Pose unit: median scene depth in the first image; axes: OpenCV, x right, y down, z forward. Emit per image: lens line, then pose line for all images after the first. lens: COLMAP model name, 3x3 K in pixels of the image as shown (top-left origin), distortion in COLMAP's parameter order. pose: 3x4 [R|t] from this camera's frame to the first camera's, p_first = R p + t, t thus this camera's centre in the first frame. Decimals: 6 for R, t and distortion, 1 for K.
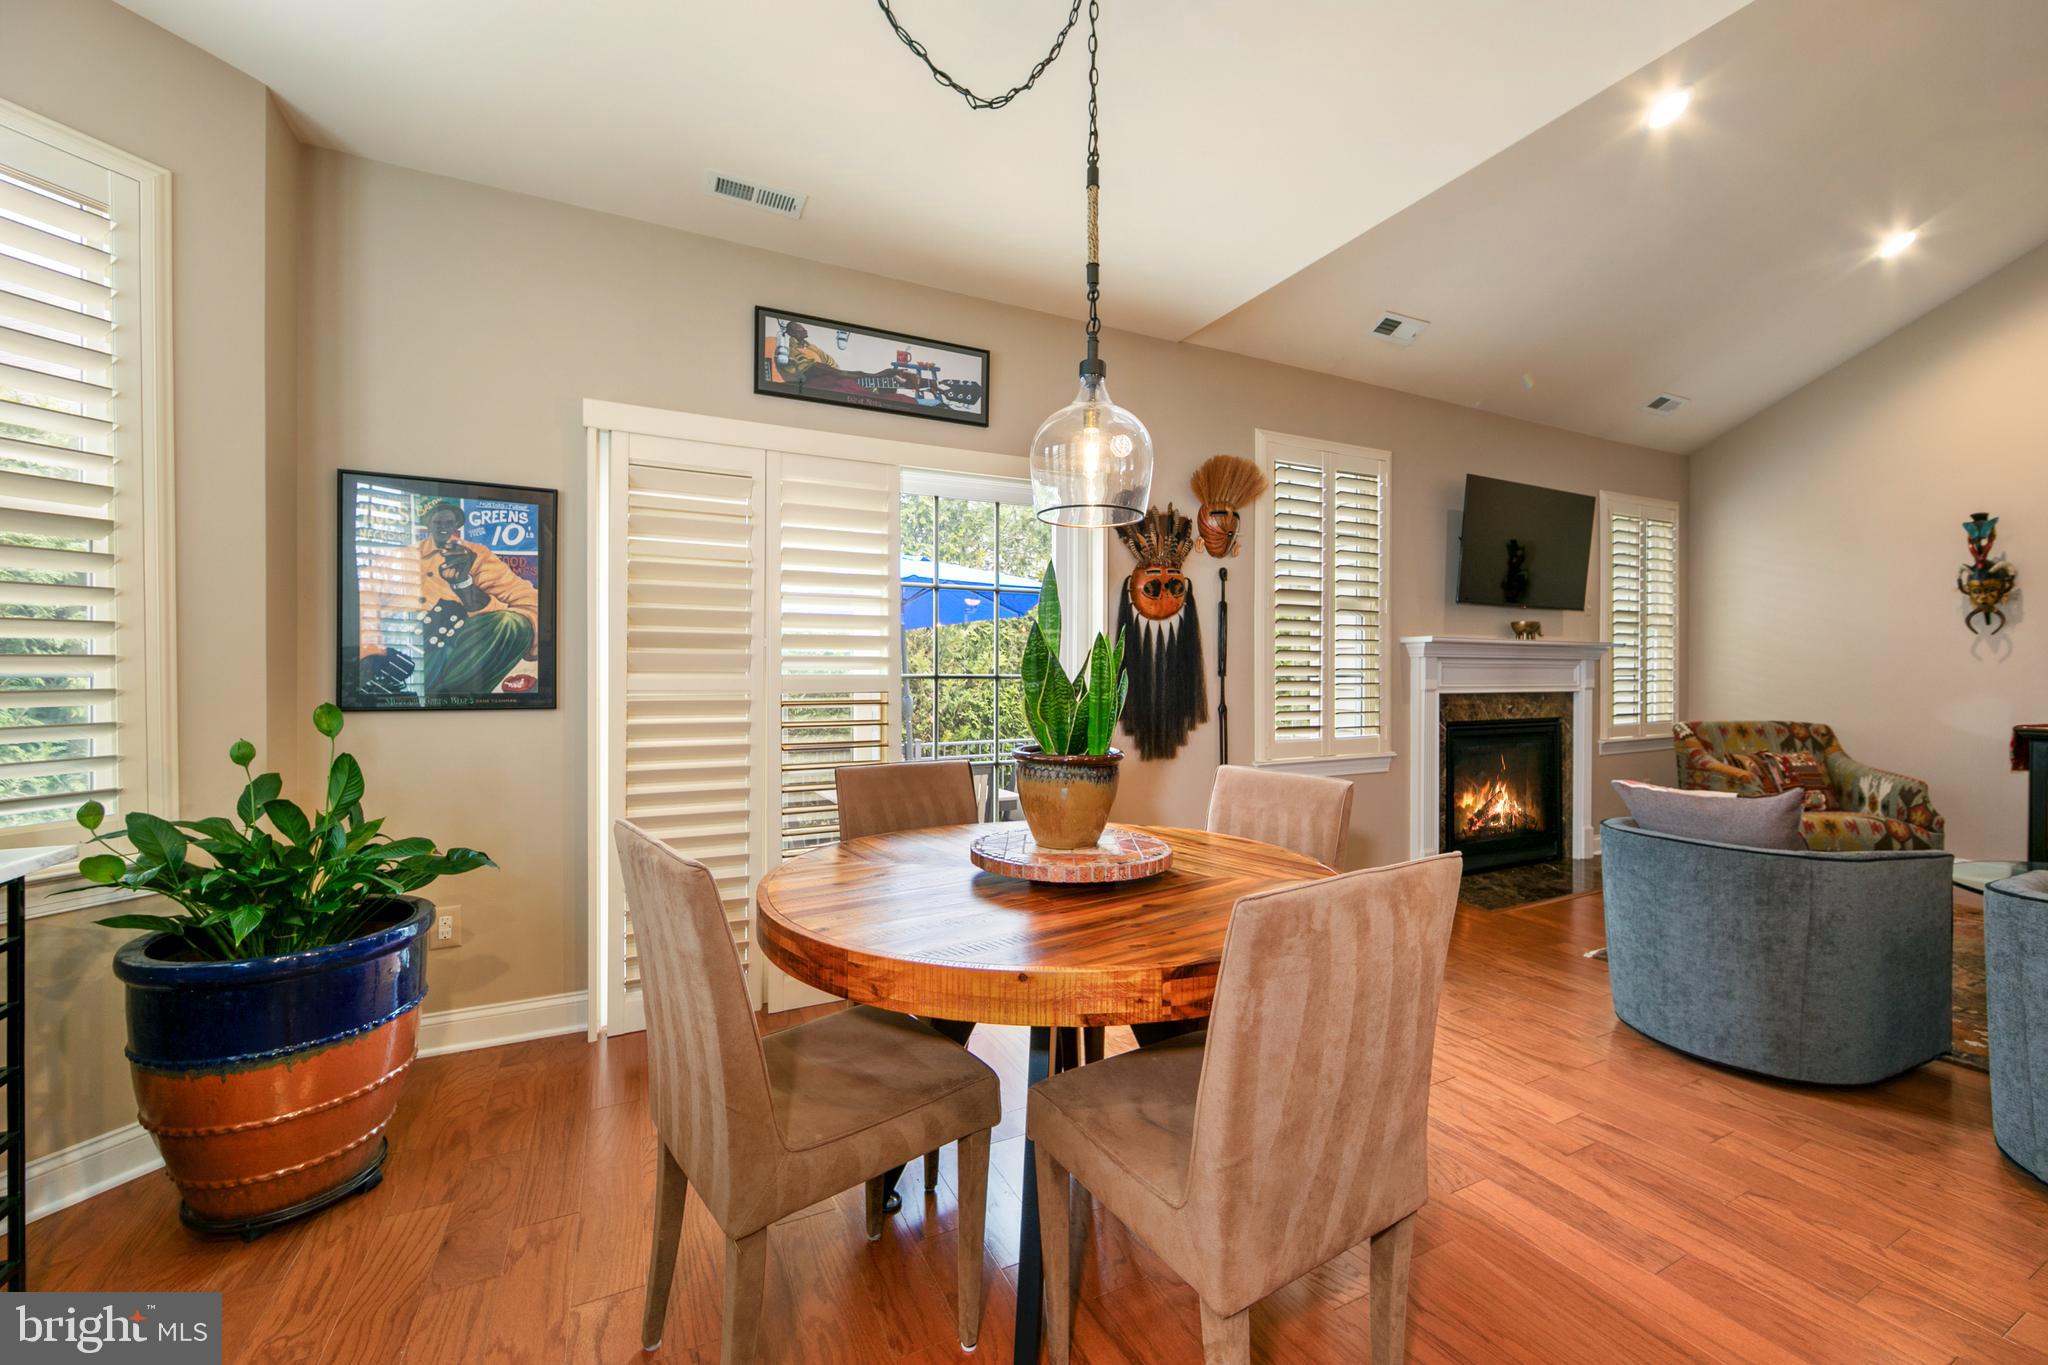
lens RADIAL K [[805.8, 0, 1028.4], [0, 805.8, 672.3], [0, 0, 1]] dist [-0.001962, -0.000223]
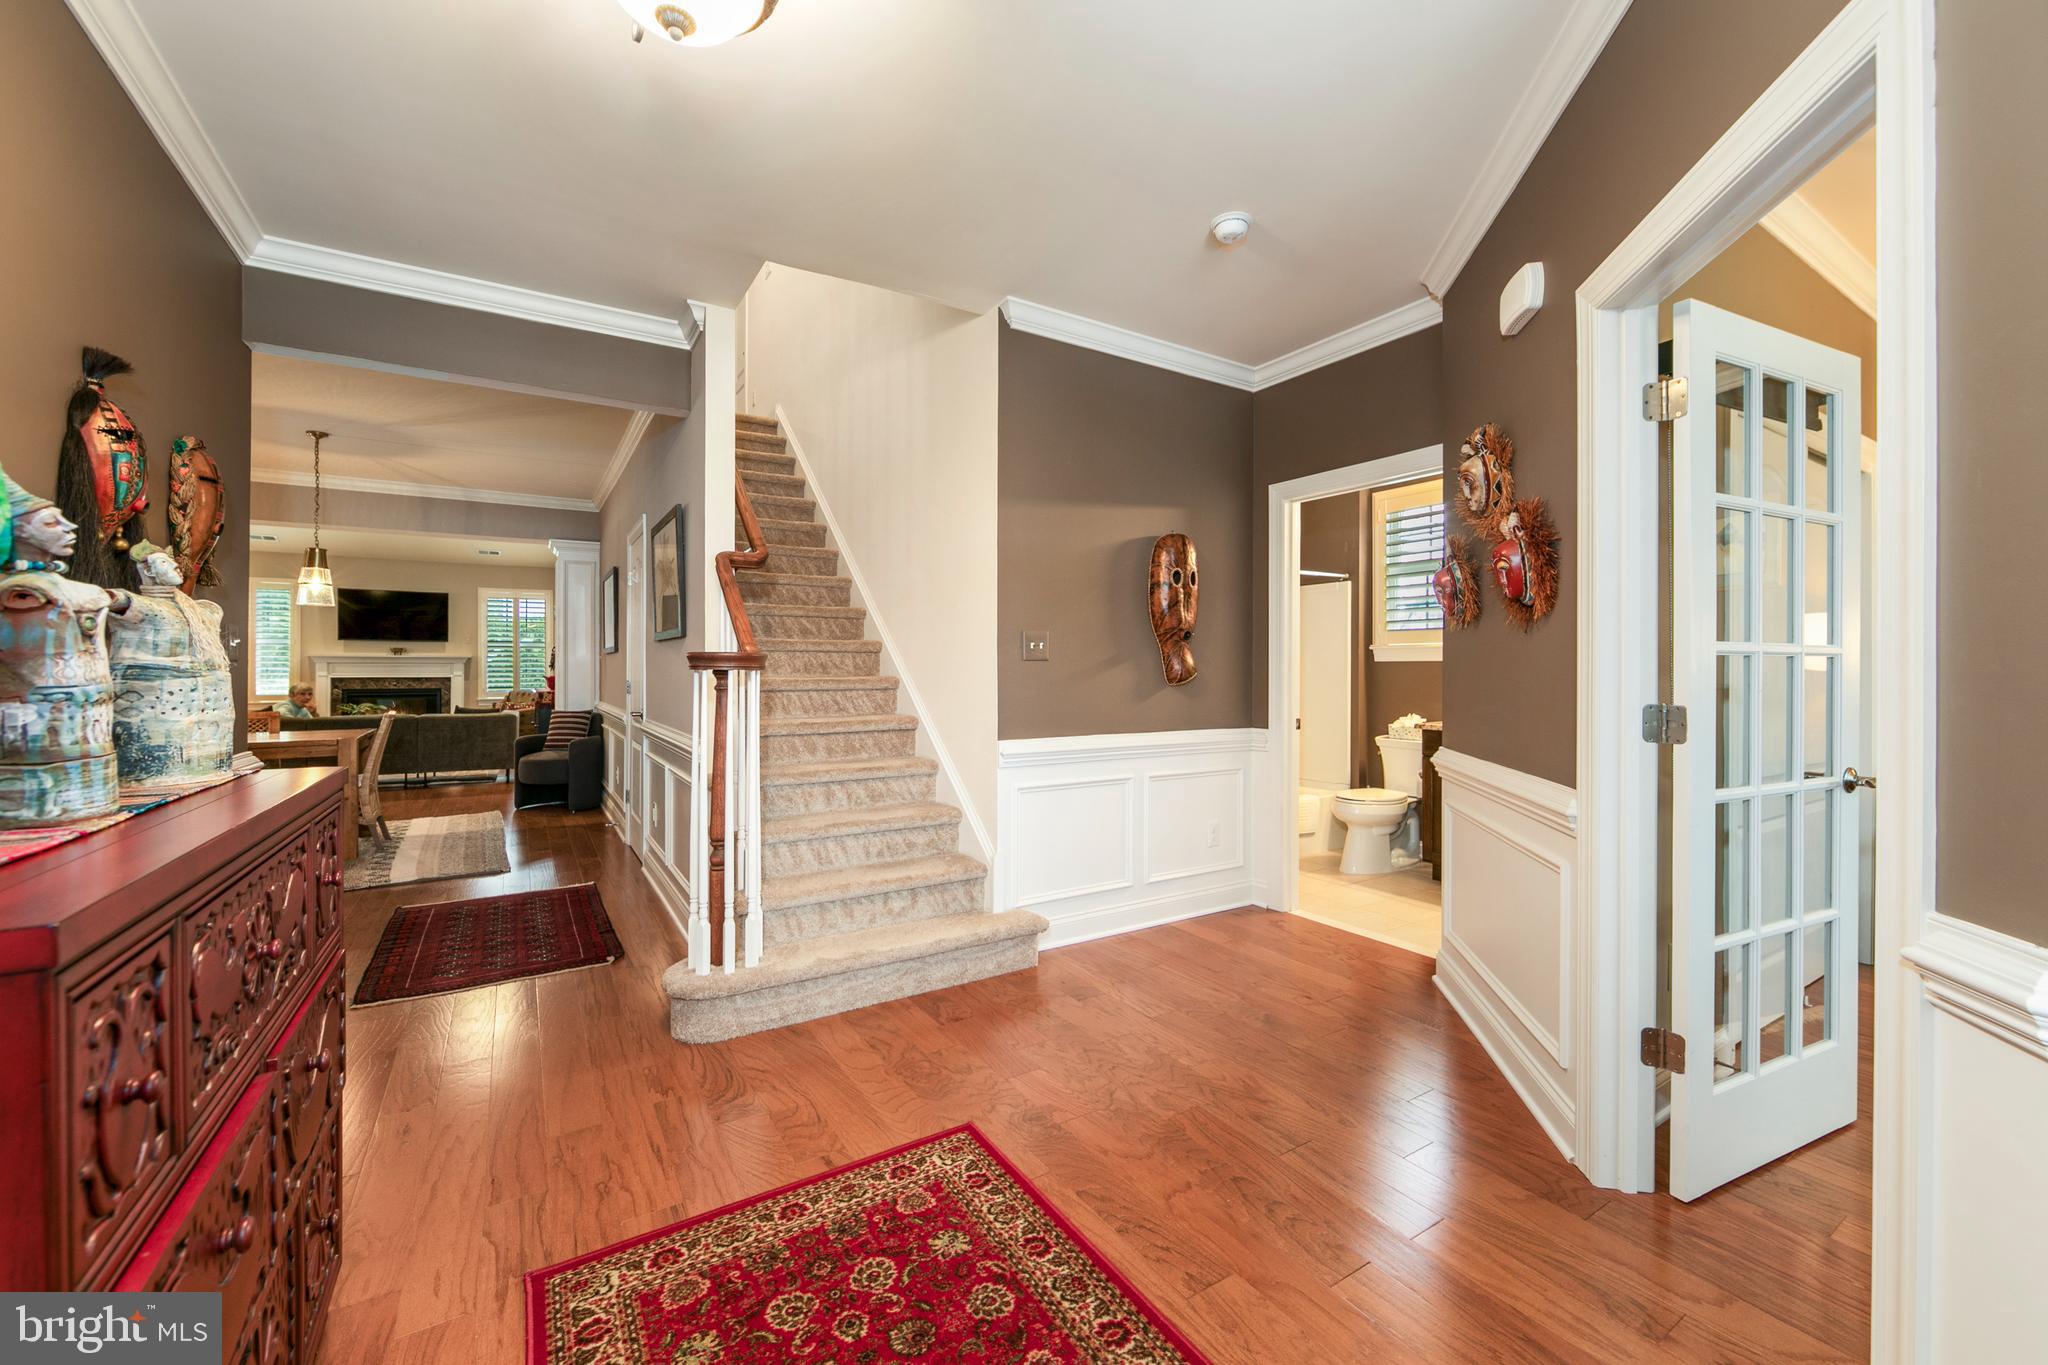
lens RADIAL K [[805.8, 0, 1045.2], [0, 805.8, 667.8], [0, 0, 1]] dist [-0.001962, -0.000223]
pose [[0.993363, 0.003047, 0.114982, 3.625391], [-0.003440, 0.999989, 0.003220, -0.027862], [-0.114971, -0.003595, 0.993362, -2.554249]]
